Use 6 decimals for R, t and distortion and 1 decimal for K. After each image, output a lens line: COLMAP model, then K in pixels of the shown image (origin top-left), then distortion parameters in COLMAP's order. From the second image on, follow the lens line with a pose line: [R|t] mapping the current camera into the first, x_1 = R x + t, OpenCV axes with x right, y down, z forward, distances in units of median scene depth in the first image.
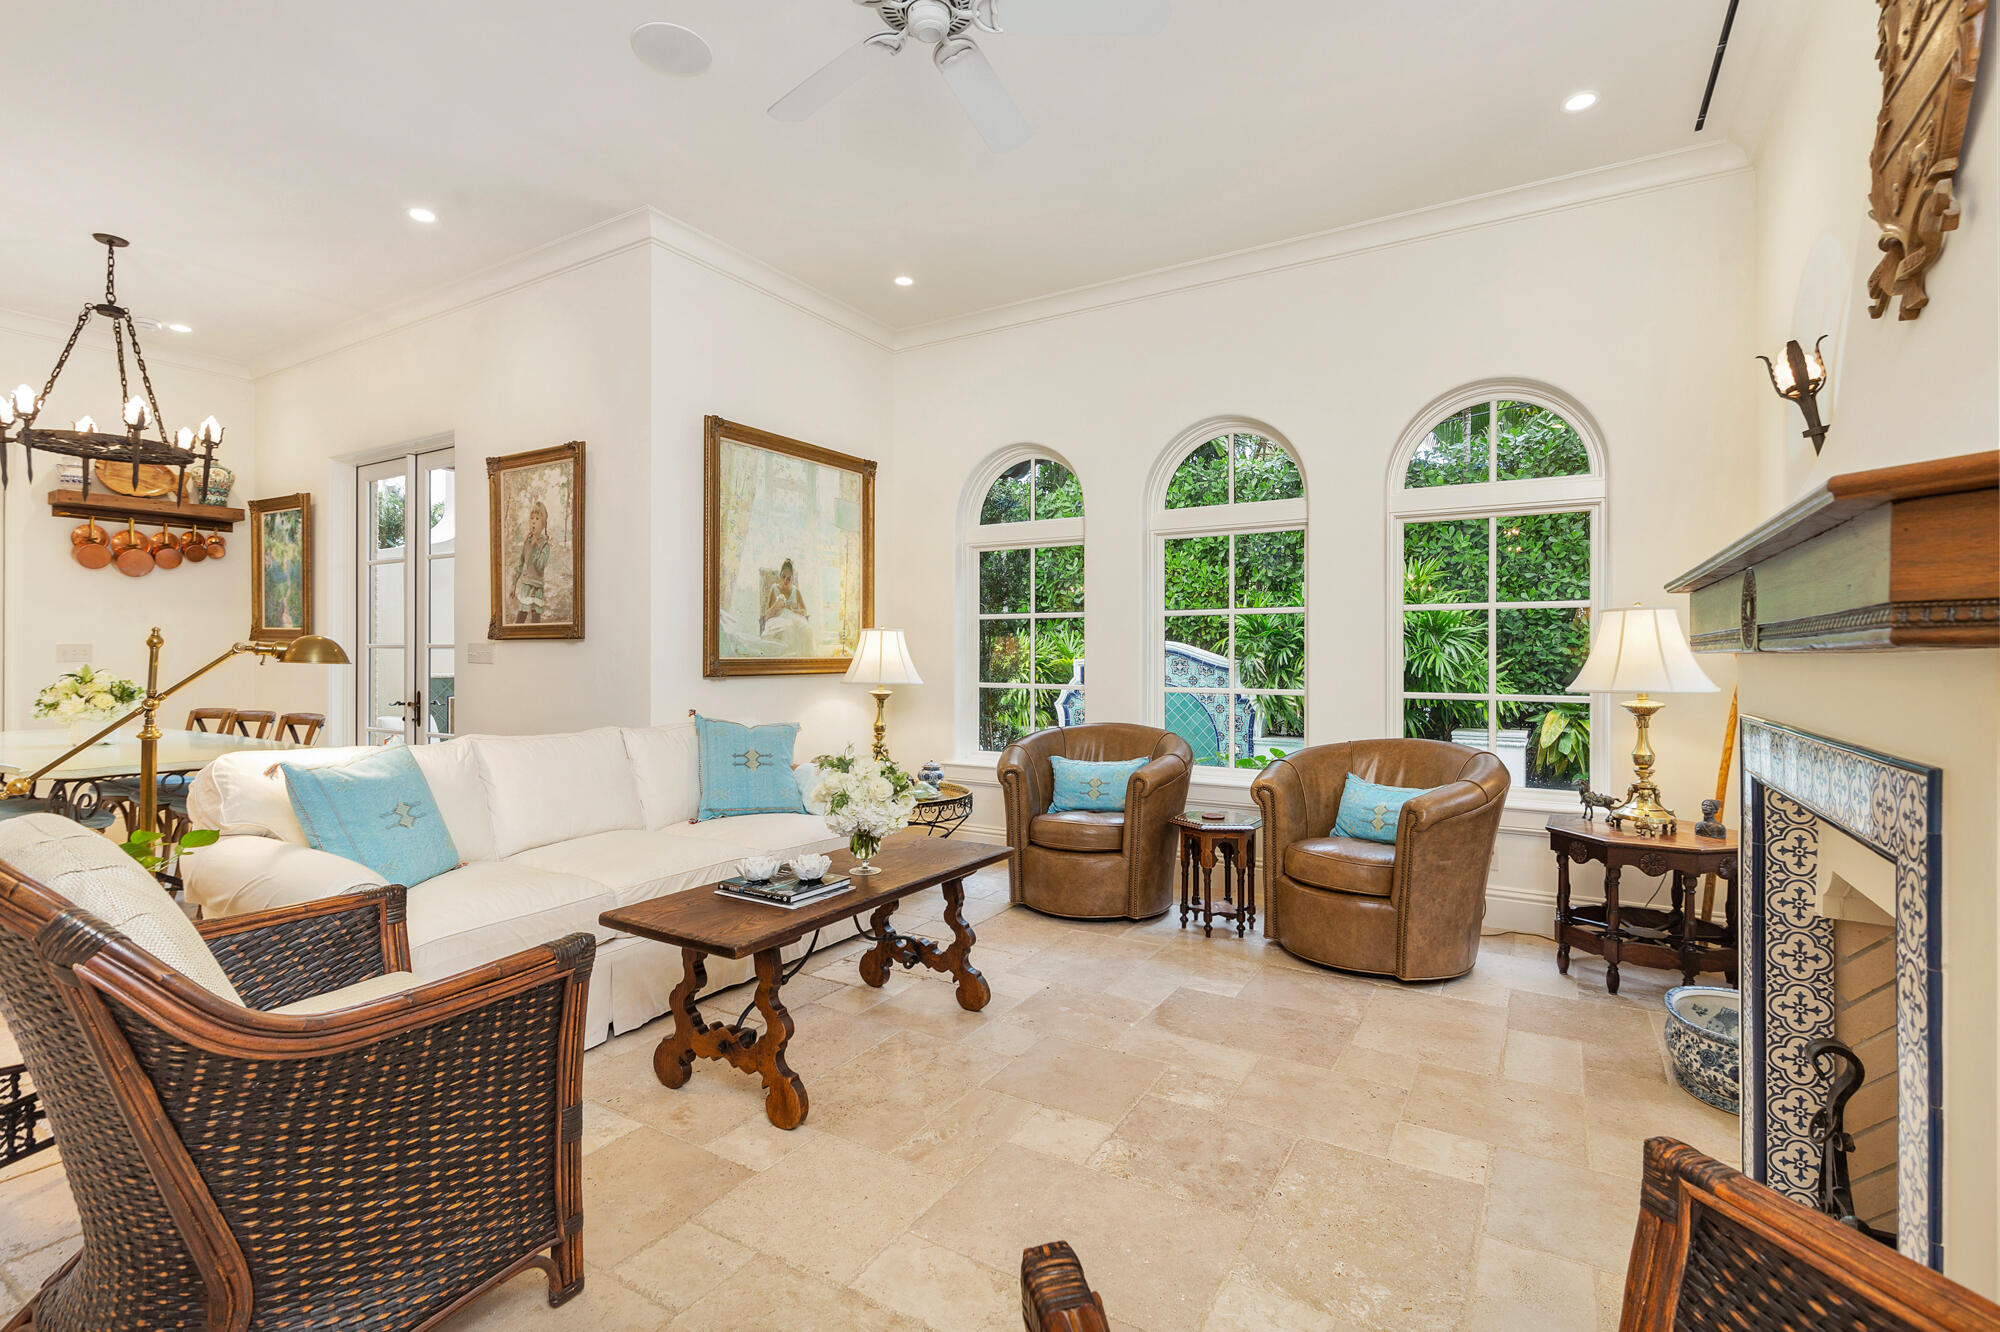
lens RADIAL K [[919.6, 0, 1008.1], [0, 919.6, 672.4], [0, 0, 1]] dist [-0.001308, -0.000787]
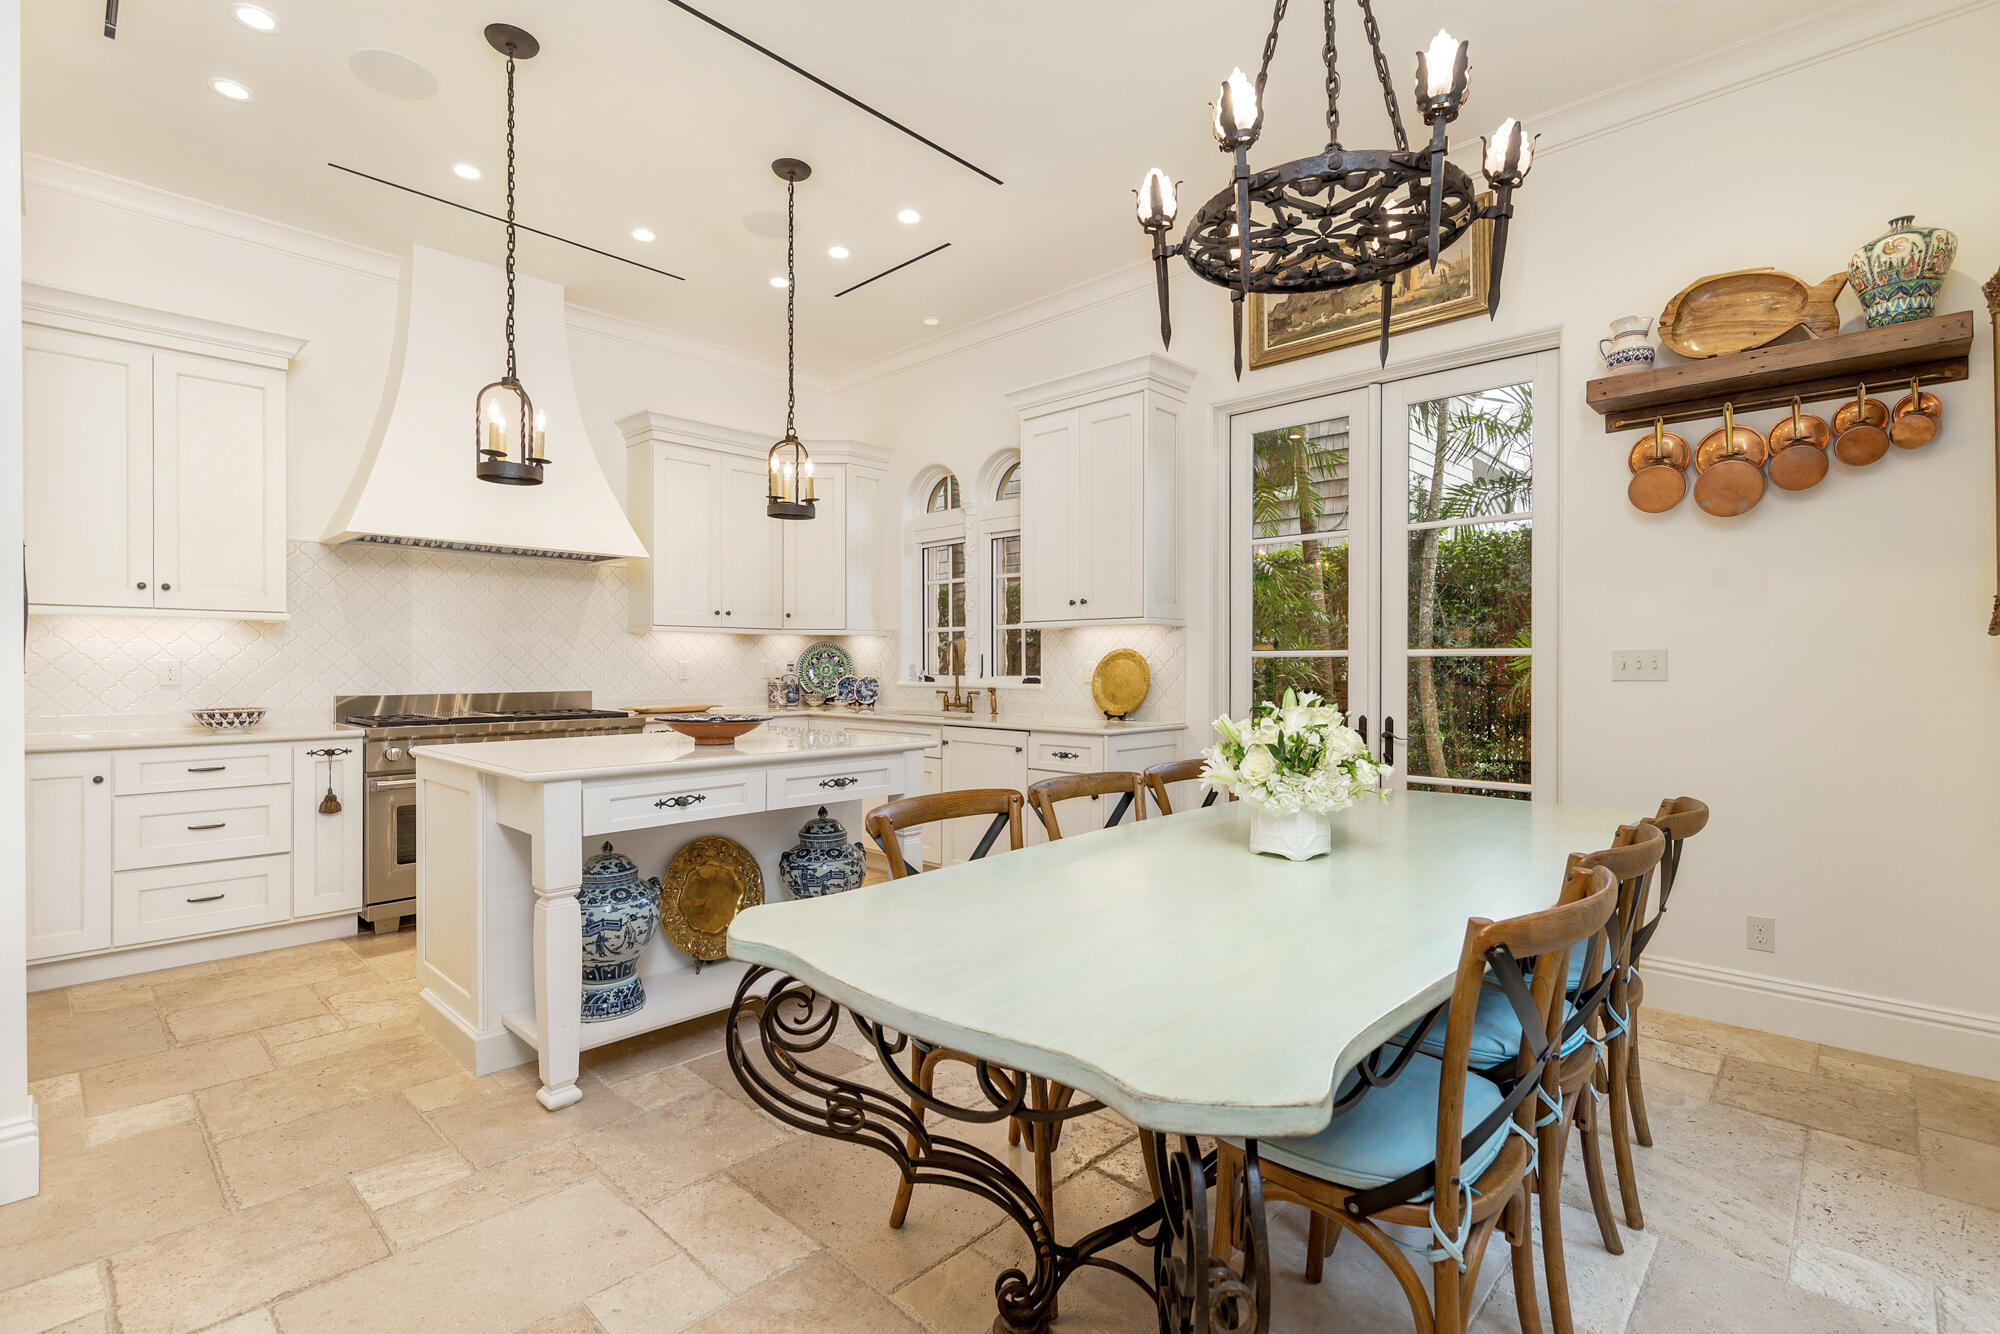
lens RADIAL K [[906.0, 0, 1020.2], [0, 906.0, 661.4], [0, 0, 1]] dist [0.001442, -0.000007]
pose [[-0.115673, 0.002285, -0.993285, -0.637065], [-0.016163, 0.999861, 0.004182, -0.031325], [0.993156, 0.016538, -0.115620, 1.038595]]
